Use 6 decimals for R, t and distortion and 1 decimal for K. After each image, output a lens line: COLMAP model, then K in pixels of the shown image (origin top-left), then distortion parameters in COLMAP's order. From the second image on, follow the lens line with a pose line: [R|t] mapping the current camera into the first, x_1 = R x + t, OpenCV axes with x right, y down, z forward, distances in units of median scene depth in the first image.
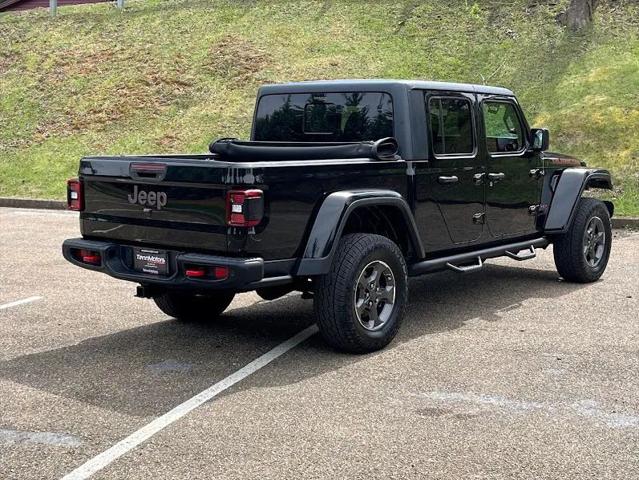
lens RADIAL K [[1042.6, 0, 319.5], [0, 1042.6, 240.0], [0, 0, 1]] dist [0.015264, -0.028973]
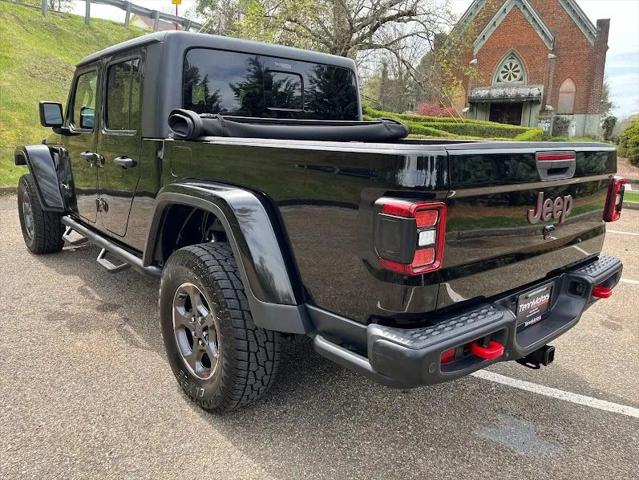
lens RADIAL K [[479.8, 0, 319.5], [0, 479.8, 240.0], [0, 0, 1]] dist [0.033885, -0.005163]
pose [[0.155534, -0.215433, 0.964053, -0.440557], [0.089656, 0.974980, 0.203410, -0.087812], [-0.983753, 0.054796, 0.170958, 1.030581]]
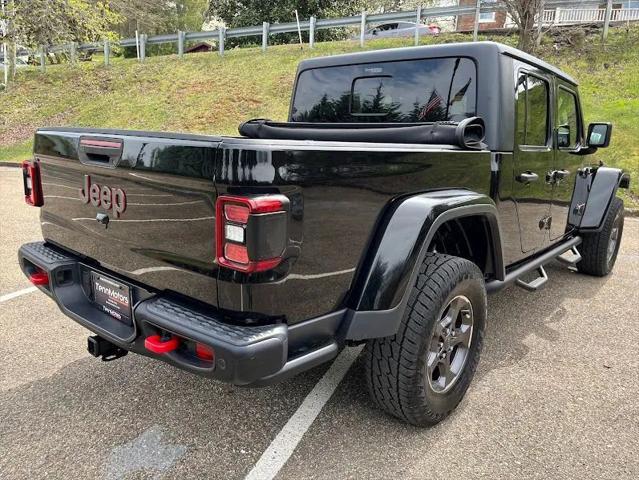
lens RADIAL K [[479.8, 0, 319.5], [0, 479.8, 240.0], [0, 0, 1]] dist [0.033885, -0.005163]
pose [[0.998951, 0.040366, -0.021644, -0.030605], [-0.038076, 0.994514, 0.097430, -0.044652], [0.025458, -0.096503, 0.995007, 0.686724]]
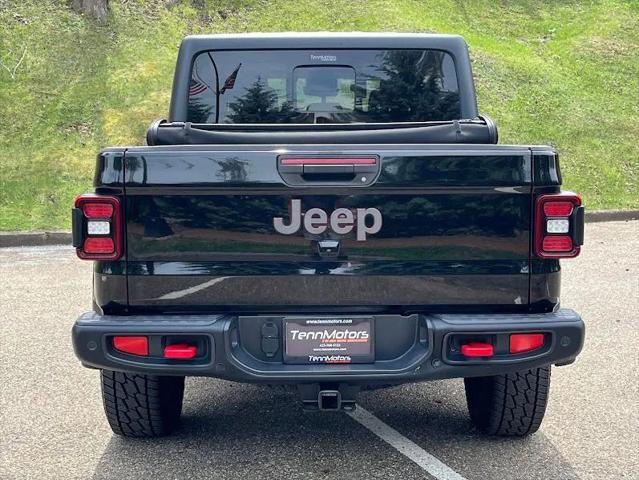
lens RADIAL K [[1003.2, 0, 318.9], [0, 1003.2, 248.5], [0, 0, 1]] dist [0.156717, -0.082398]
pose [[0.763829, -0.077516, 0.640747, -0.468849], [0.079392, 0.996507, 0.025912, -0.037999], [-0.640517, 0.031078, 0.767315, 0.582954]]
